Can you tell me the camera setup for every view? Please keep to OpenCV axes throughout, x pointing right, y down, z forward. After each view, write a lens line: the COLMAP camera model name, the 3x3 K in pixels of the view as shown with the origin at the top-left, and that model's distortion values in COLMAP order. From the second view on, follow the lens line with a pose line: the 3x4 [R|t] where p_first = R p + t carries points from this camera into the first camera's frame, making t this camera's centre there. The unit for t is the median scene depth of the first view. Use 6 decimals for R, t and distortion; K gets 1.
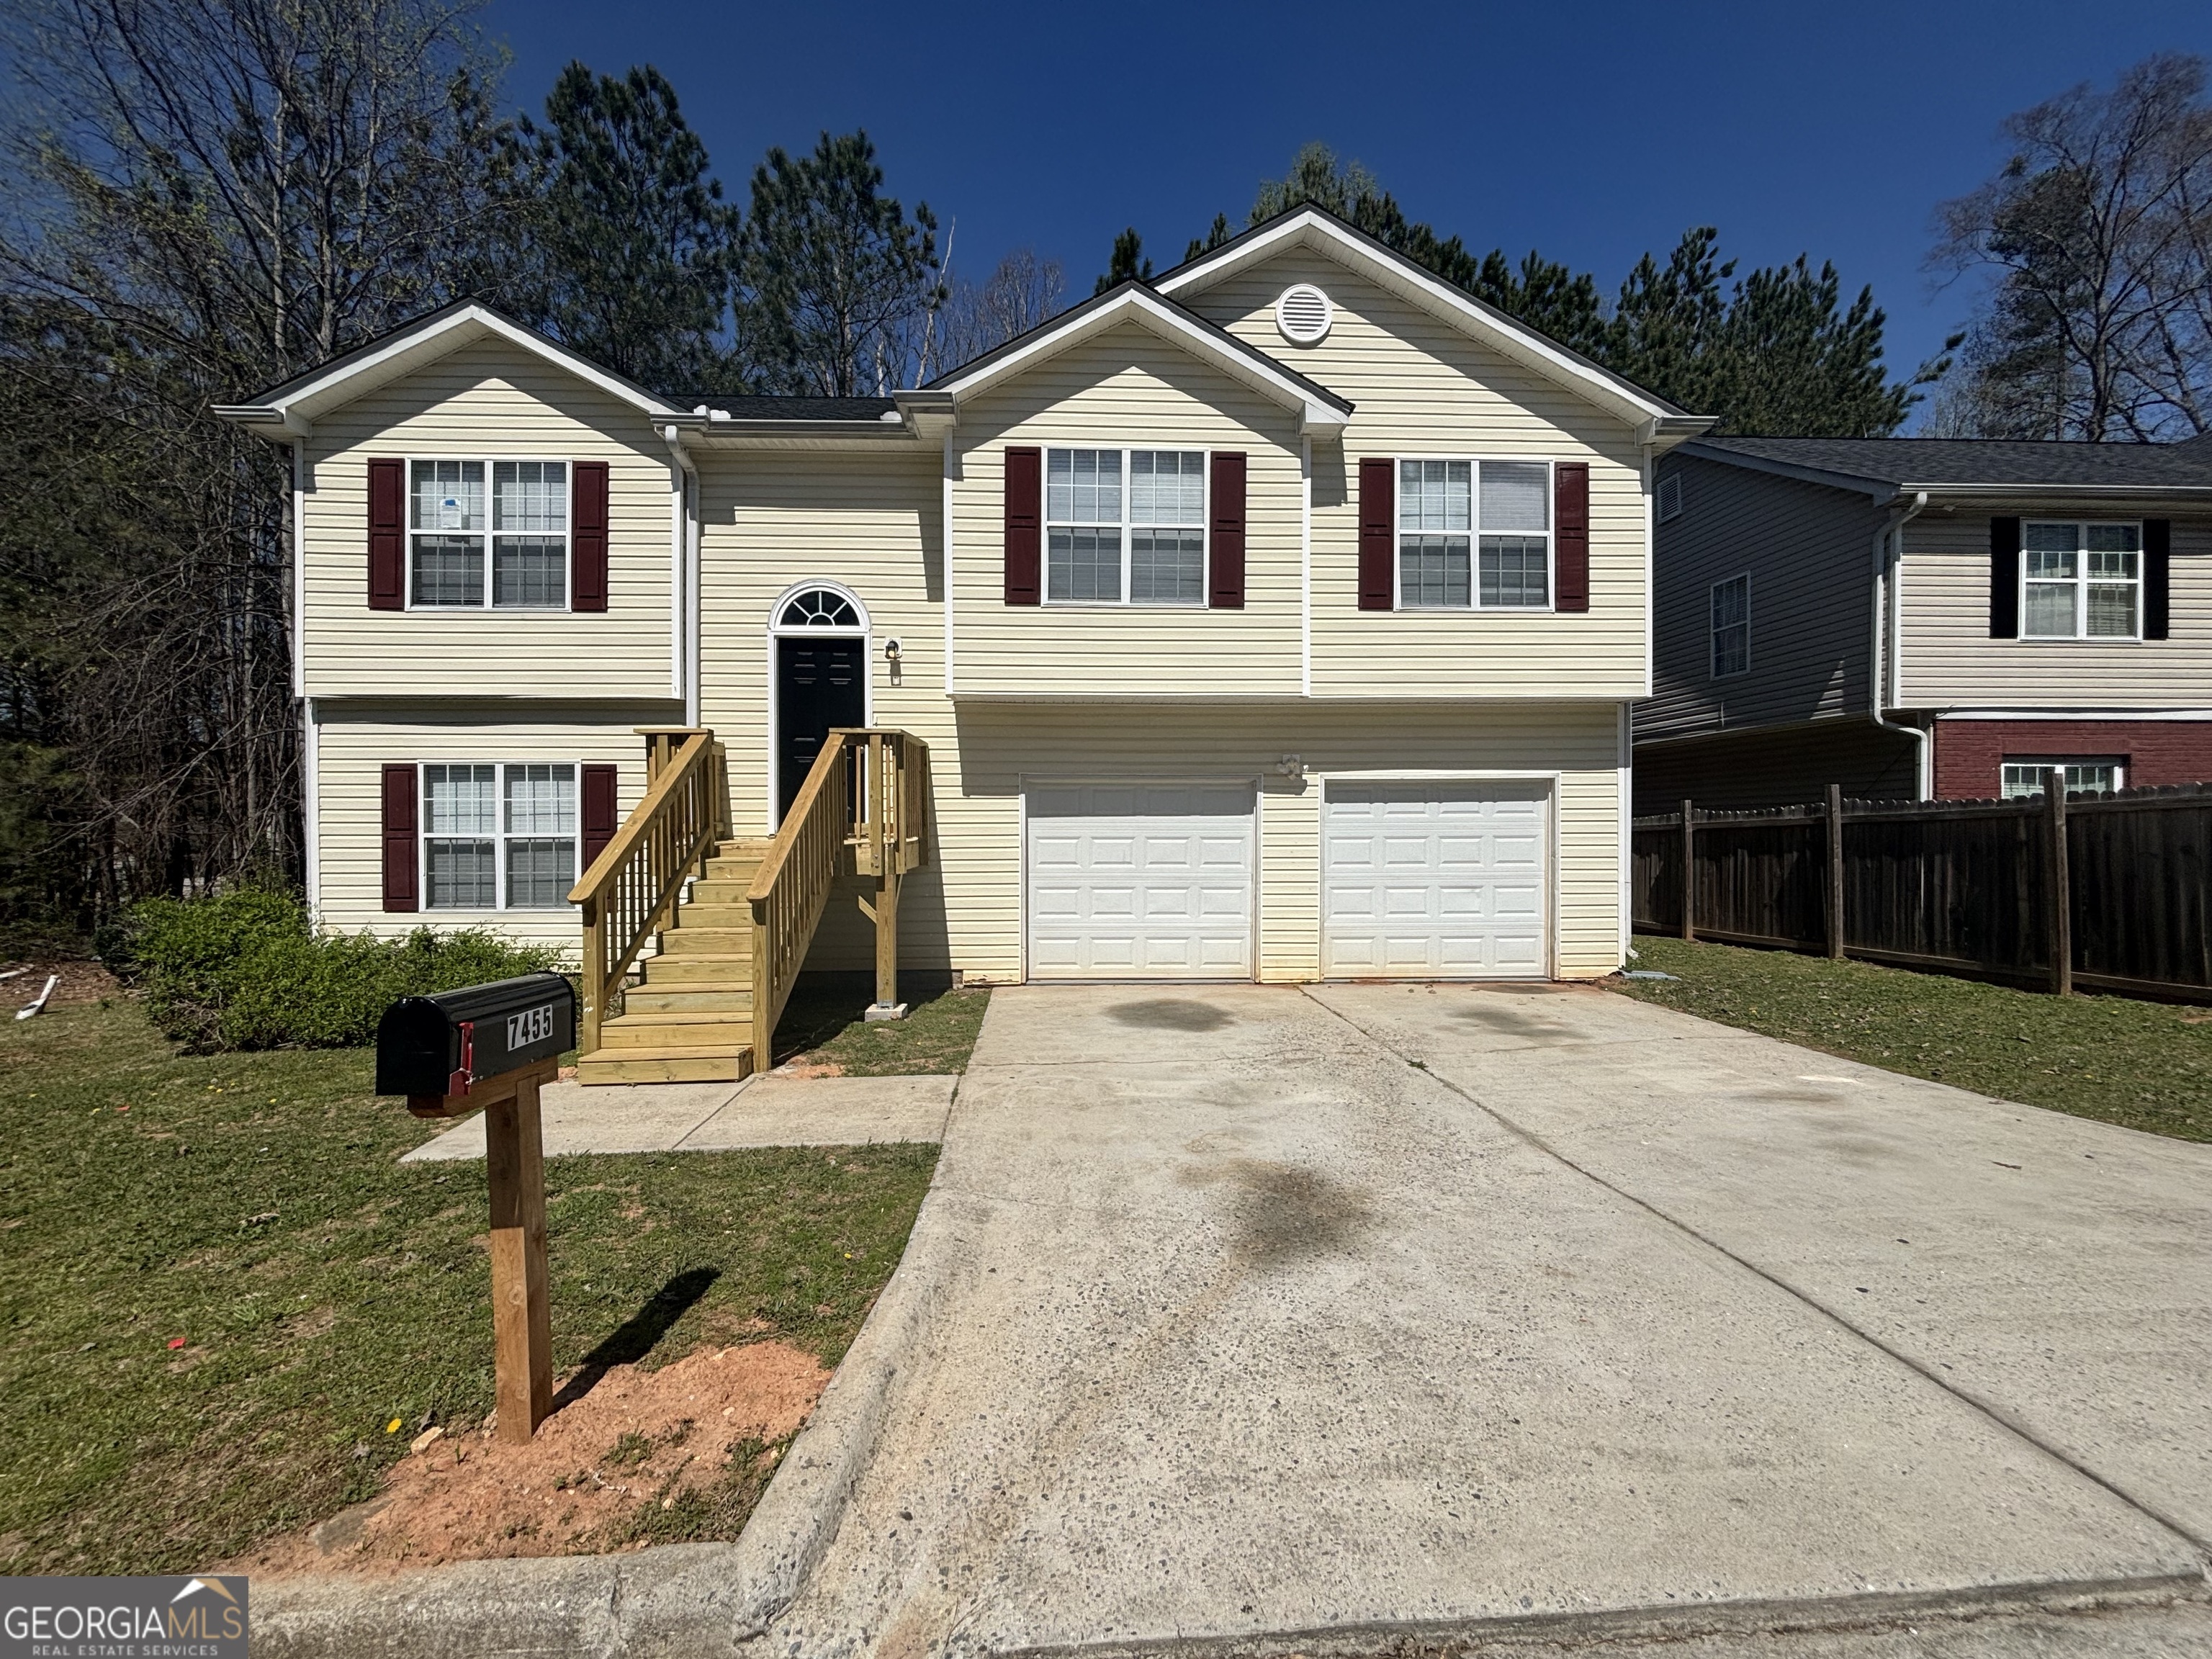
lens RADIAL K [[896.1, 0, 1104.3], [0, 896.1, 830.6], [0, 0, 1]] dist [-0.002488, 0.001152]
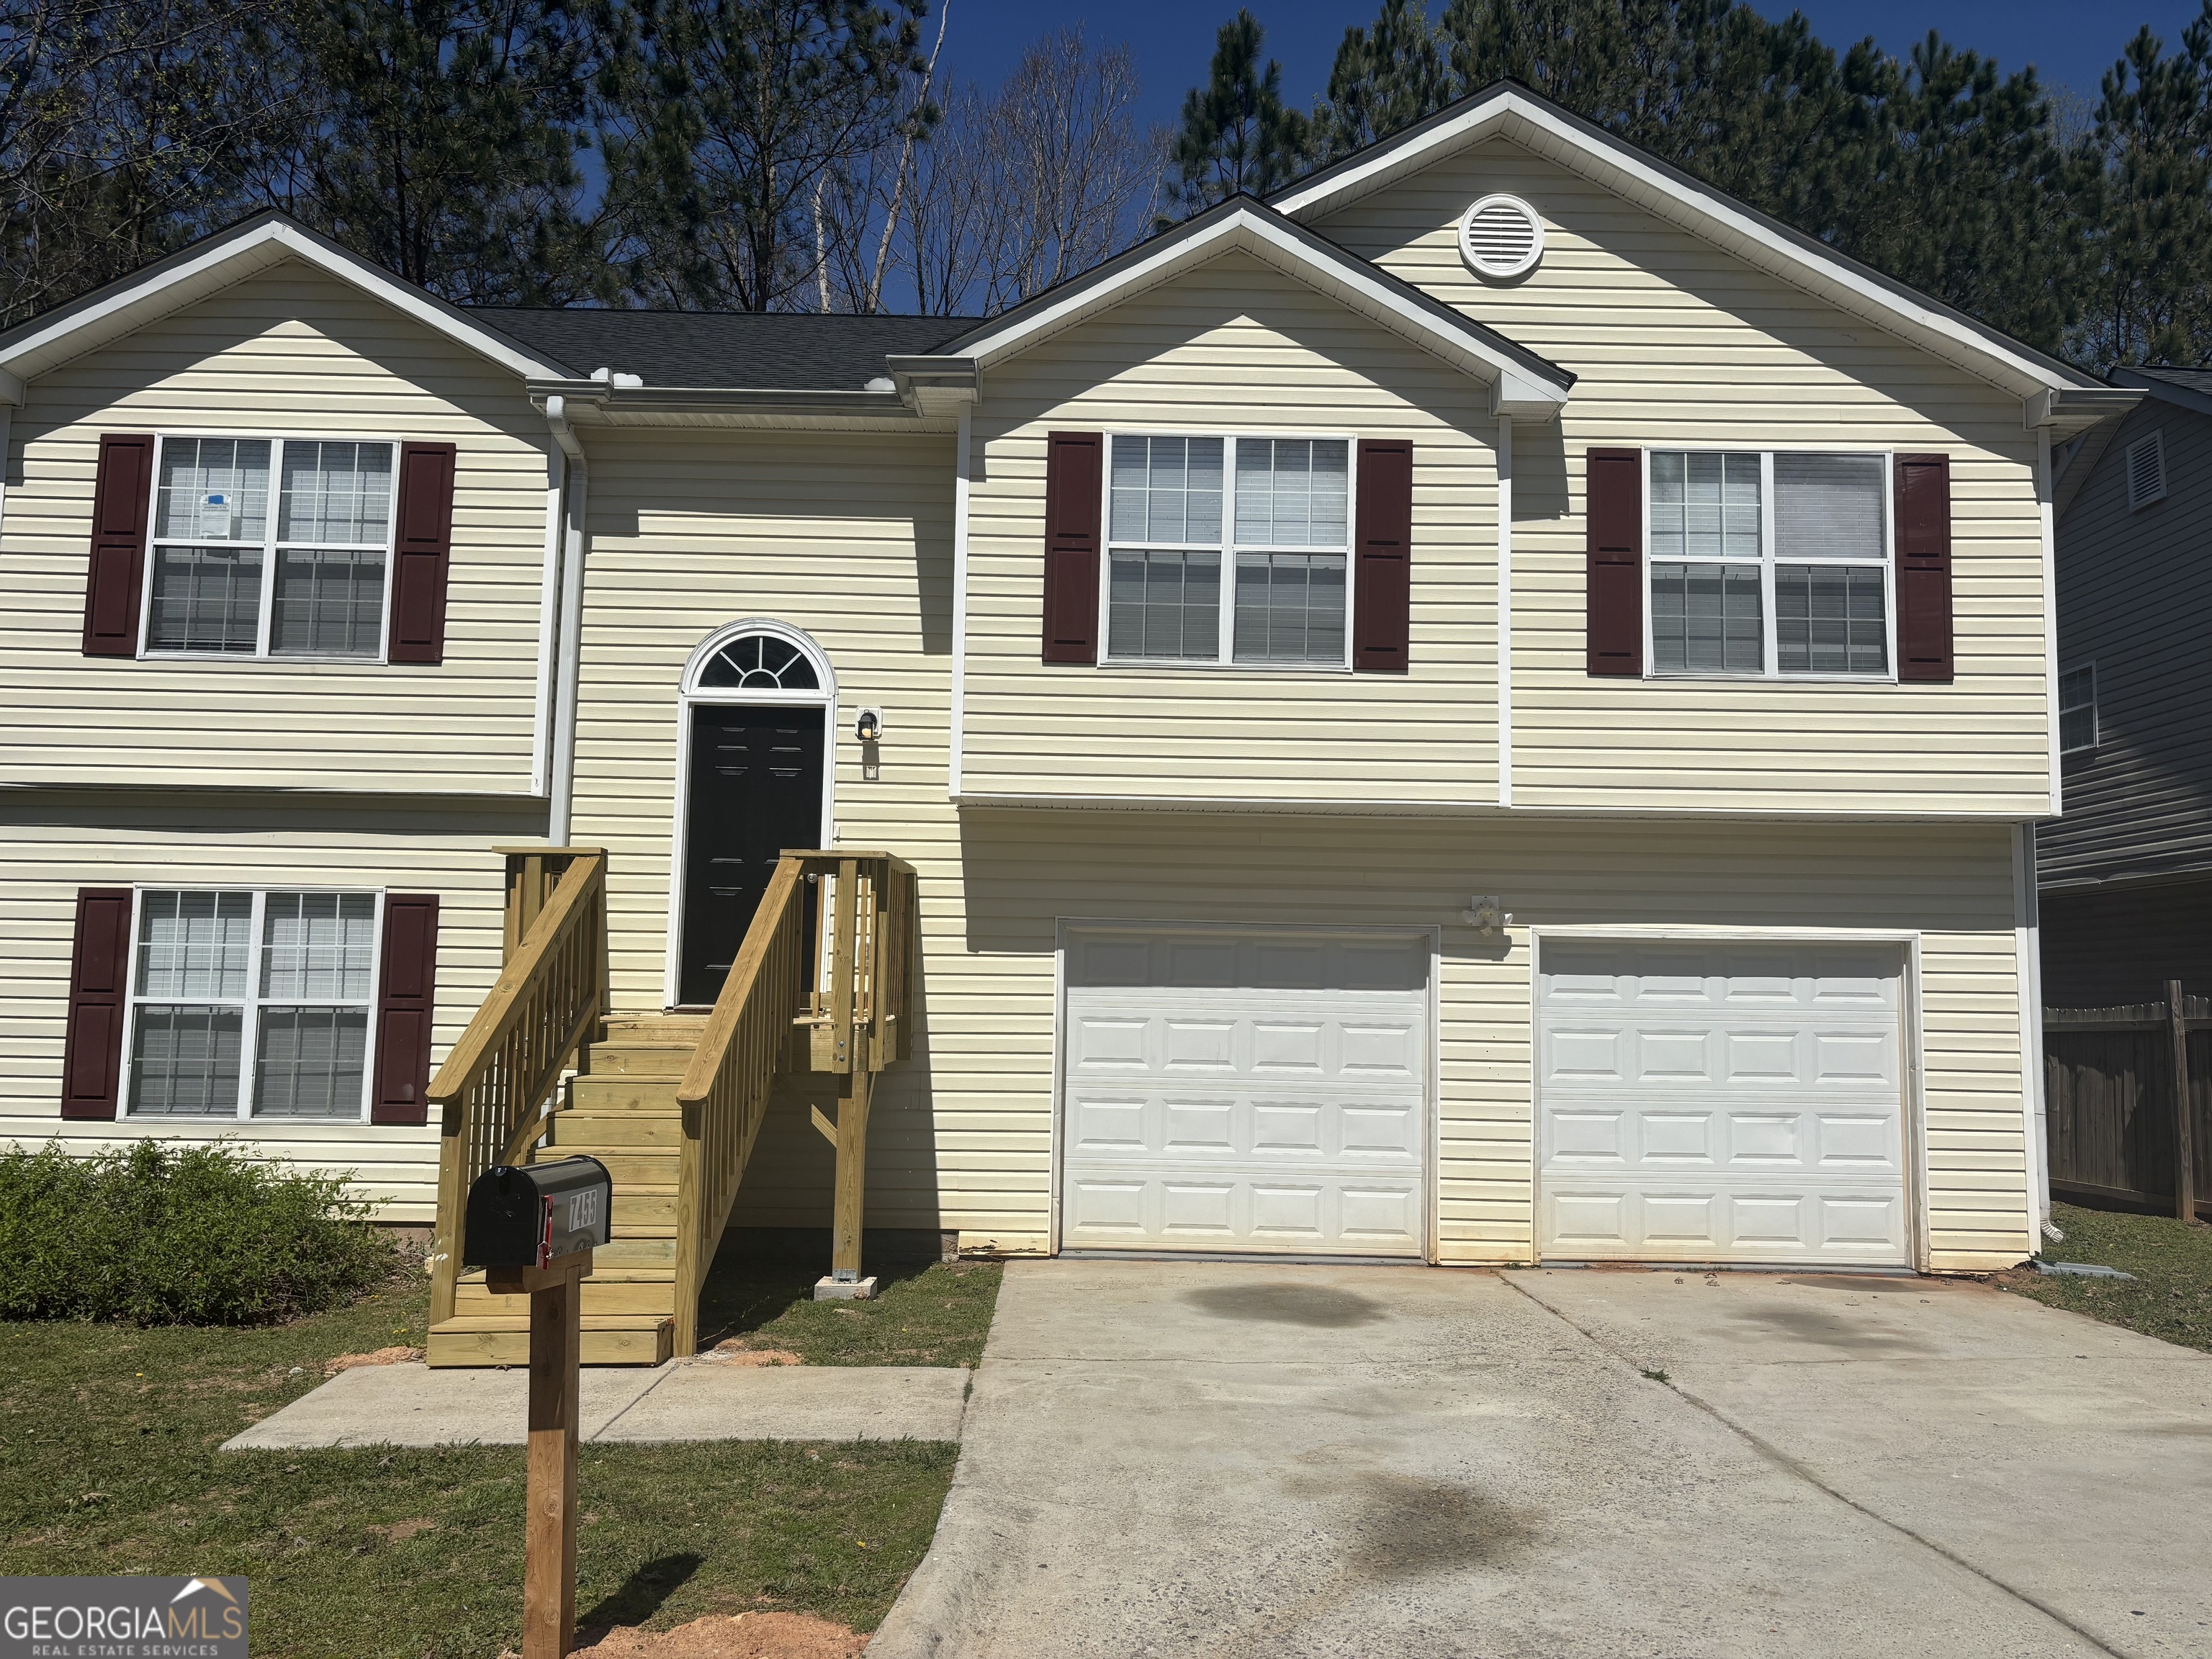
lens RADIAL K [[1686.9, 0, 1121.1], [0, 1686.9, 832.7], [0, 0, 1]] dist [0.035198, 0.001154]
pose [[0.999122, 0.015467, -0.038928, -0.002720], [-0.019433, 0.994423, -0.103664, -0.000507], [0.037108, 0.104329, 0.993850, -0.214935]]
